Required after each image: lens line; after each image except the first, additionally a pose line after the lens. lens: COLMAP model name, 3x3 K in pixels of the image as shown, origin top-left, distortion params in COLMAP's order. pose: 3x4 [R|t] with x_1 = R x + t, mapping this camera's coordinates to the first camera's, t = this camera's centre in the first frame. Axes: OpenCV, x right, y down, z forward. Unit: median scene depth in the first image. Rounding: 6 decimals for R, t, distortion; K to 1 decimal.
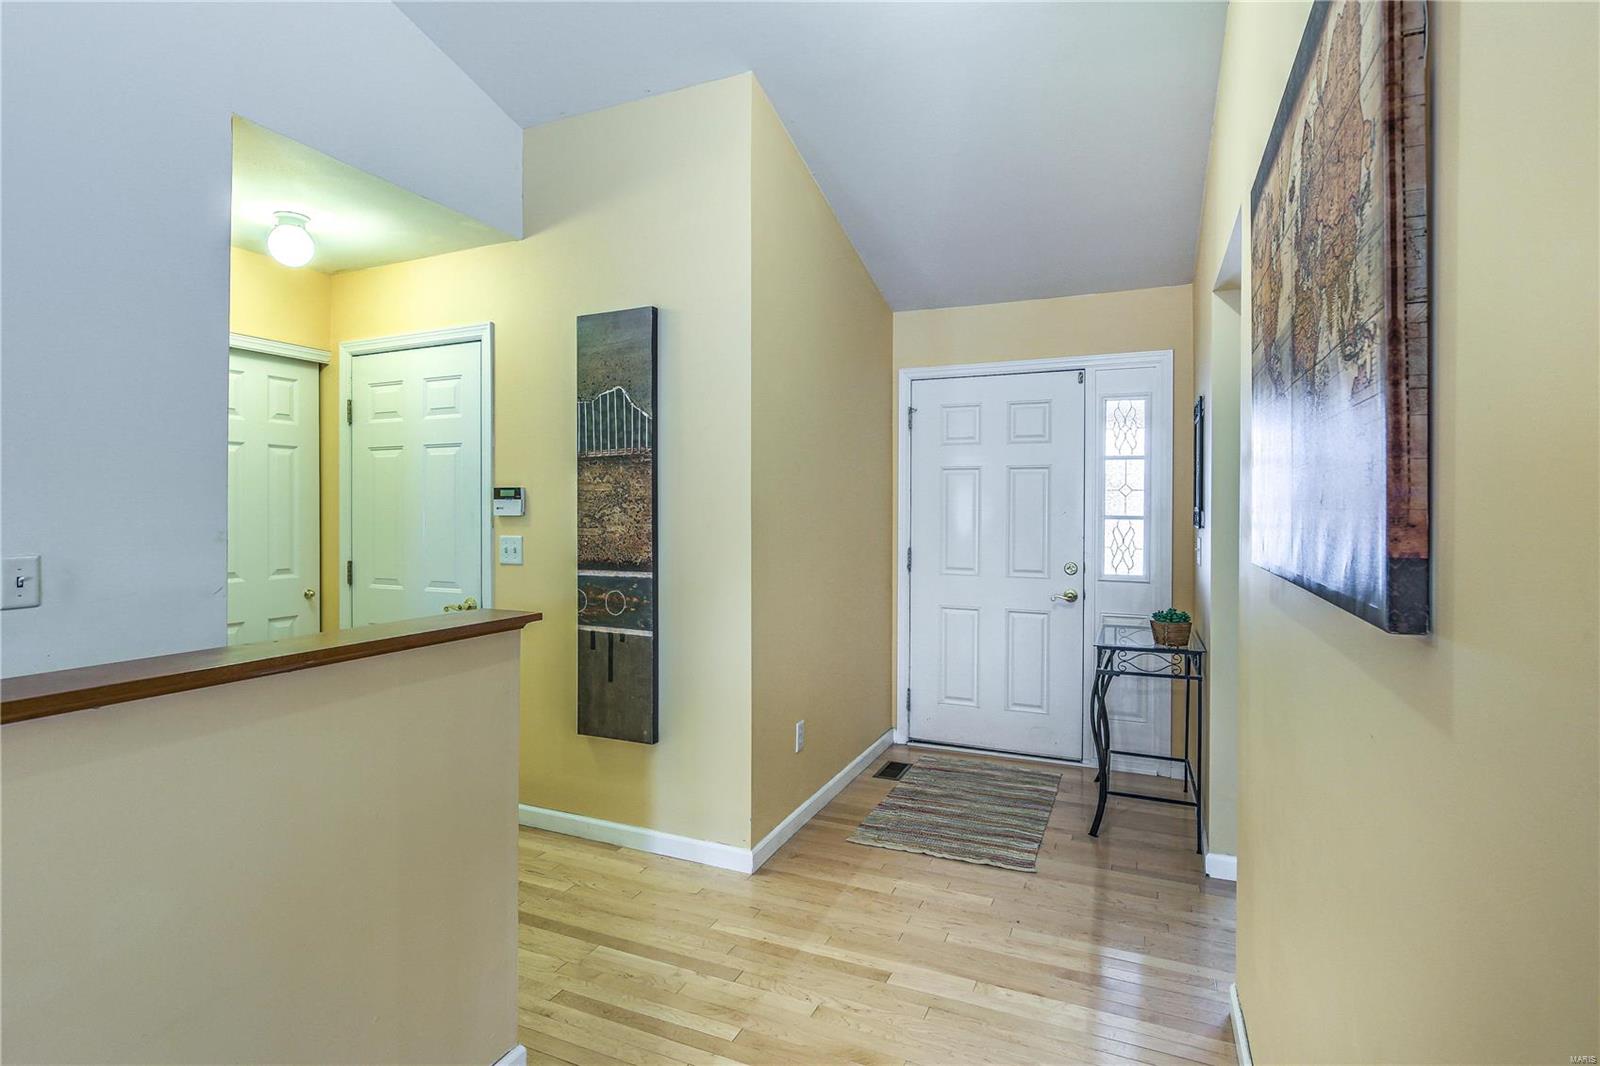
lens RADIAL K [[755.2, 0, 797.1], [0, 755.2, 508.1], [0, 0, 1]] dist [-0.019270, 0.008713]
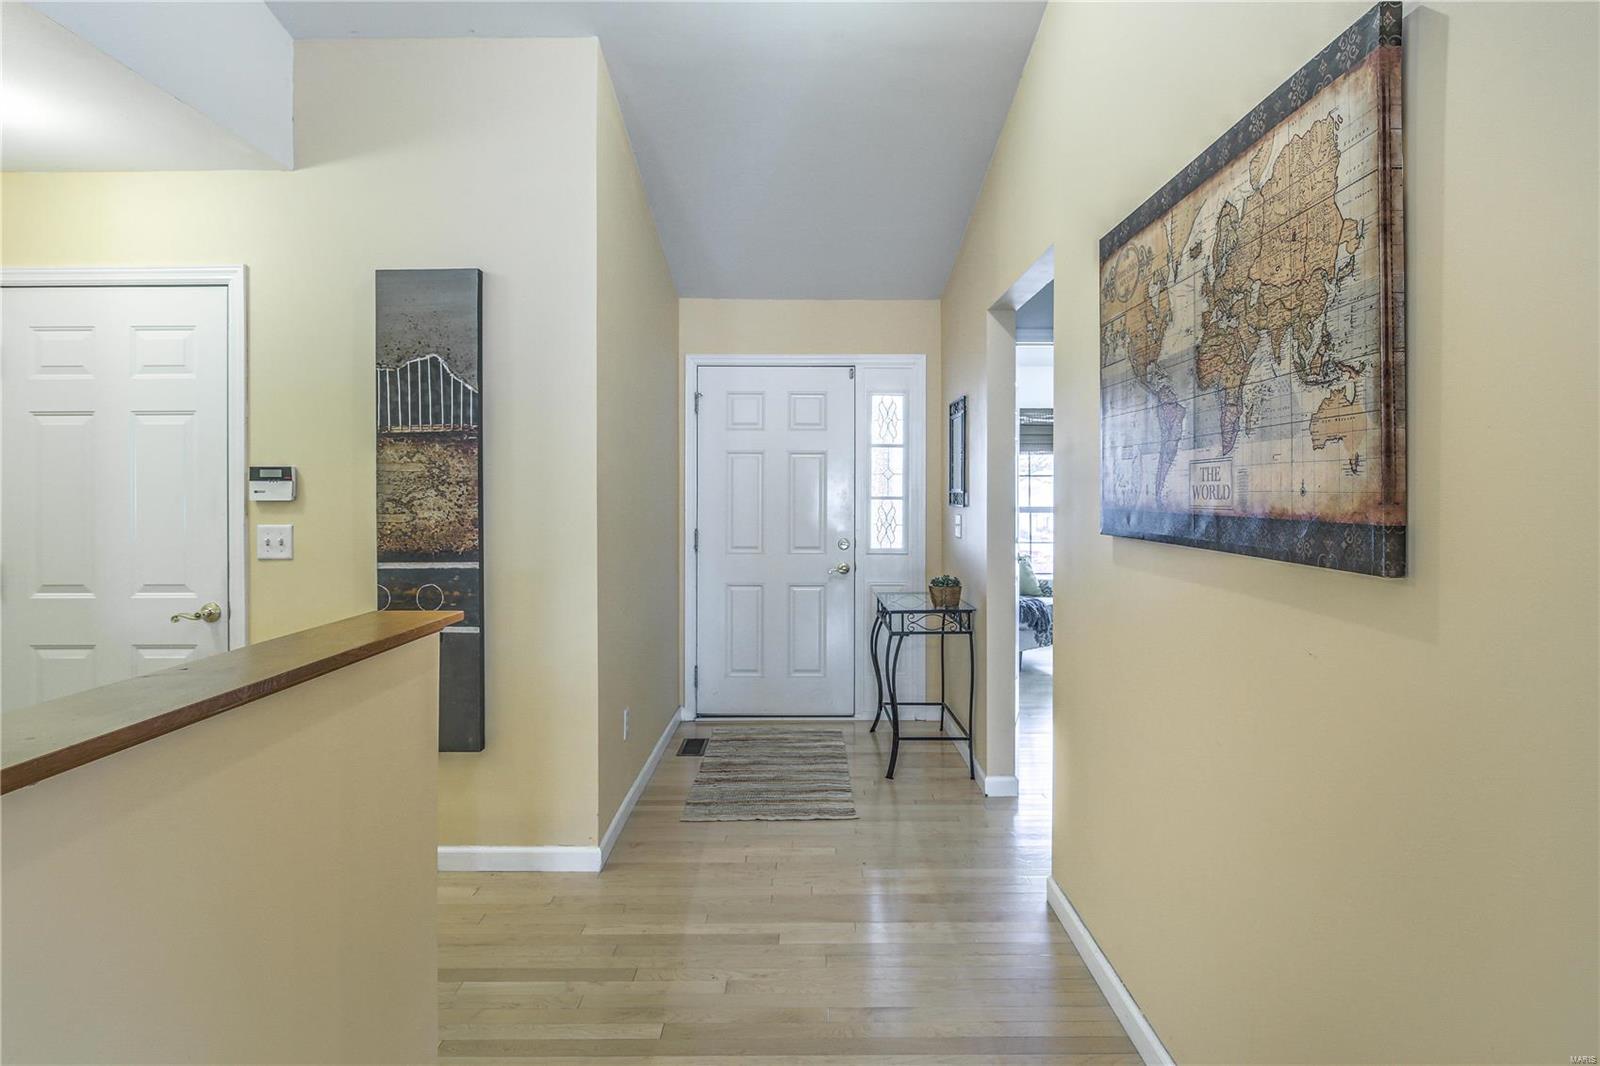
lens RADIAL K [[755.2, 0, 725.2], [0, 755.2, 487.8], [0, 0, 1]] dist [-0.019270, 0.008713]
pose [[0.918775, -0.001378, 0.394779, -0.270161], [0.002105, 0.999997, -0.001409, -0.002086], [-0.394776, 0.002125, 0.918775, 0.048567]]
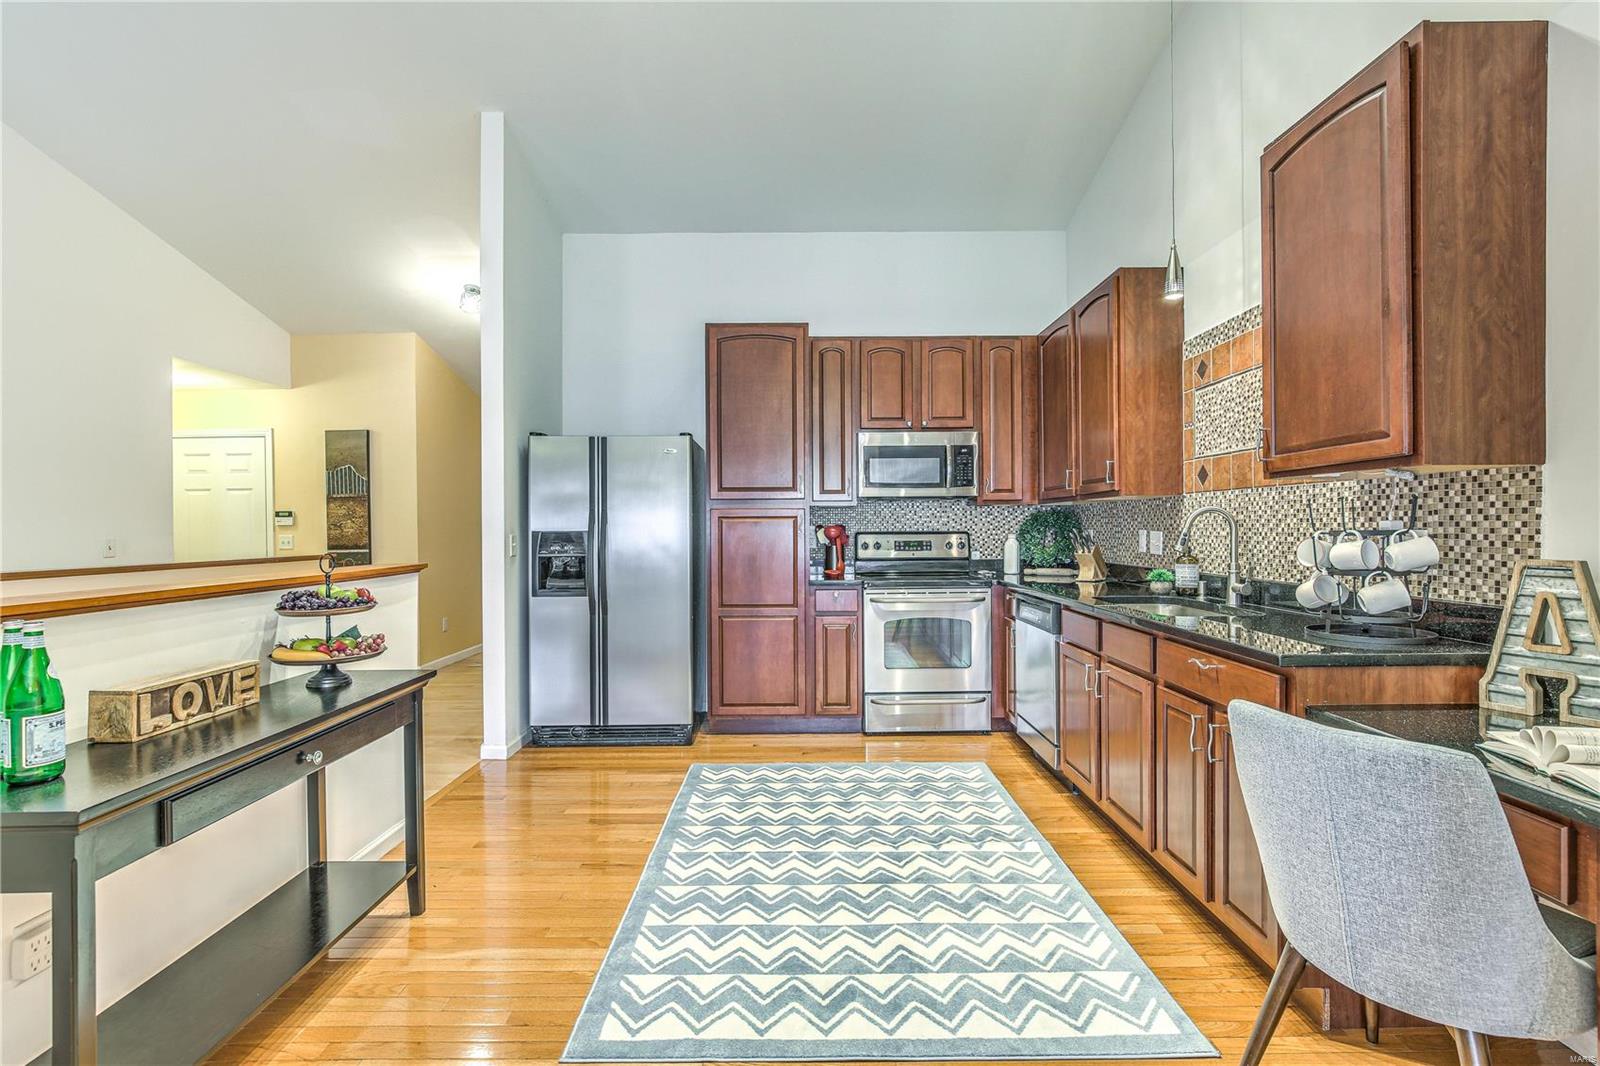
lens RADIAL K [[755.2, 0, 802.7], [0, 755.2, 526.7], [0, 0, 1]] dist [-0.019270, 0.008713]
pose [[0.919613, -0.009601, 0.392709, 0.114878], [0.009499, 0.999952, 0.002202, 0.024833], [-0.392711, 0.001705, 0.919660, -1.508884]]
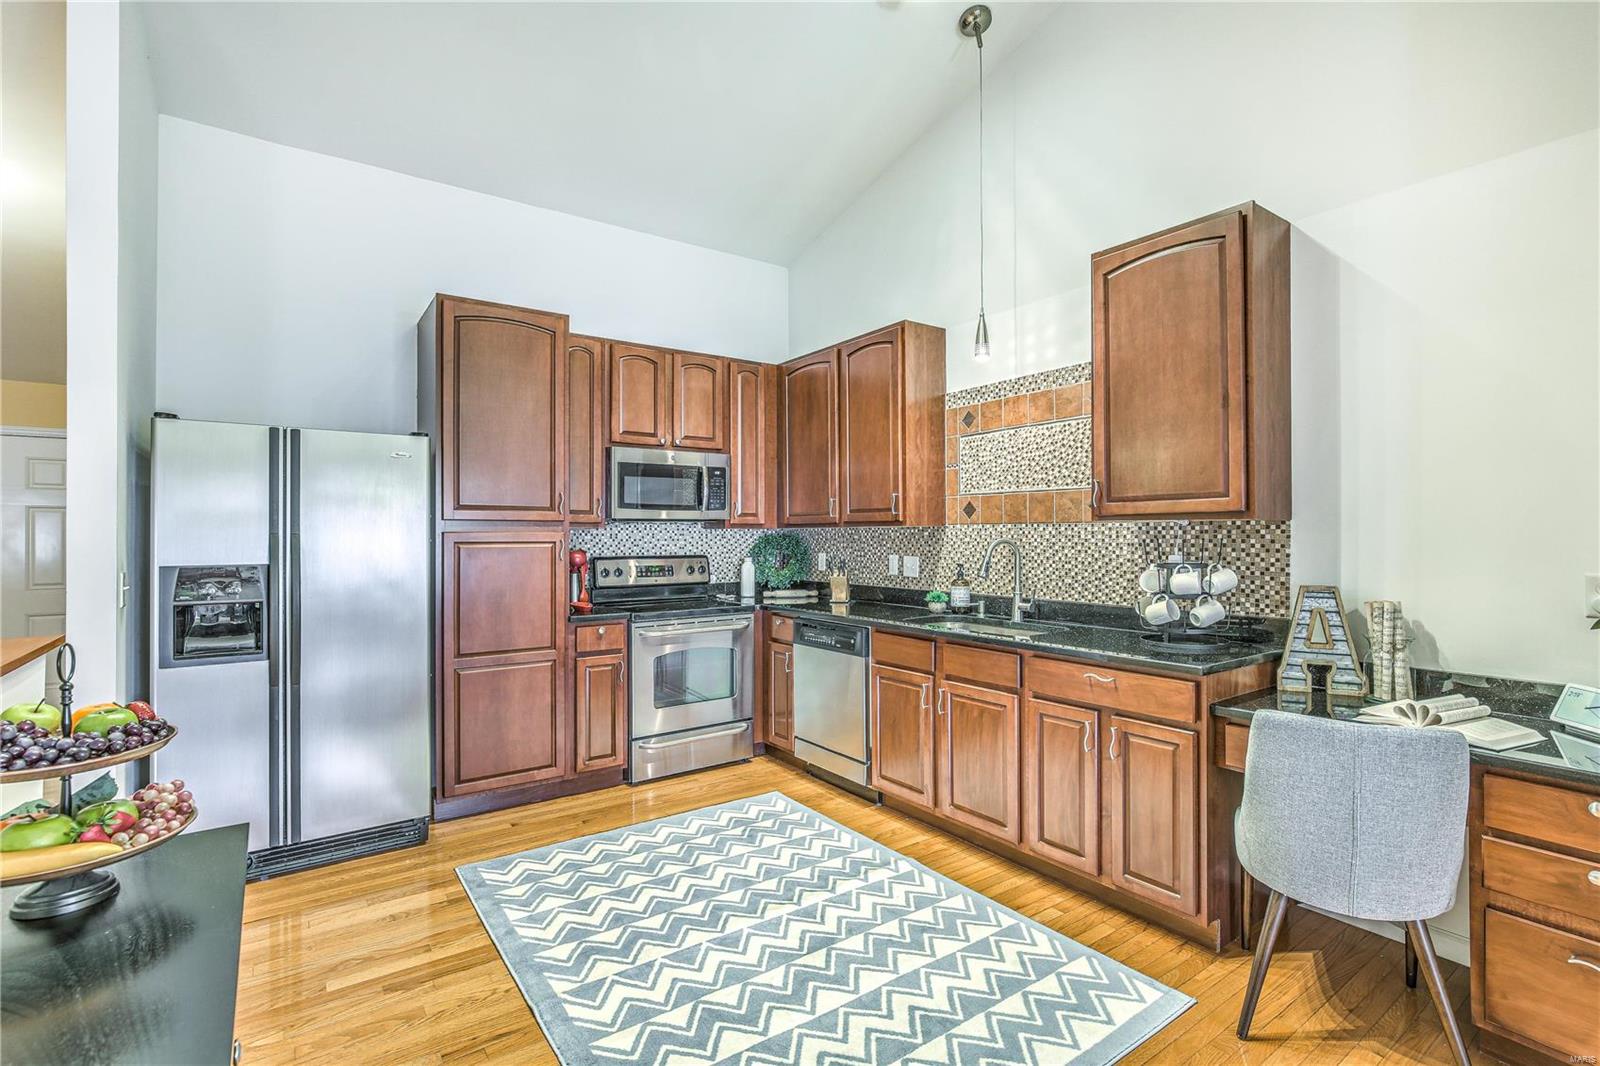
lens RADIAL K [[755.2, 0, 816.8], [0, 755.2, 524.9], [0, 0, 1]] dist [-0.019270, 0.008713]
pose [[0.512441, 0.004564, 0.858711, -0.177210], [0.003859, 0.999964, -0.007617, -0.010324], [-0.858714, 0.007217, 0.512404, -1.138865]]
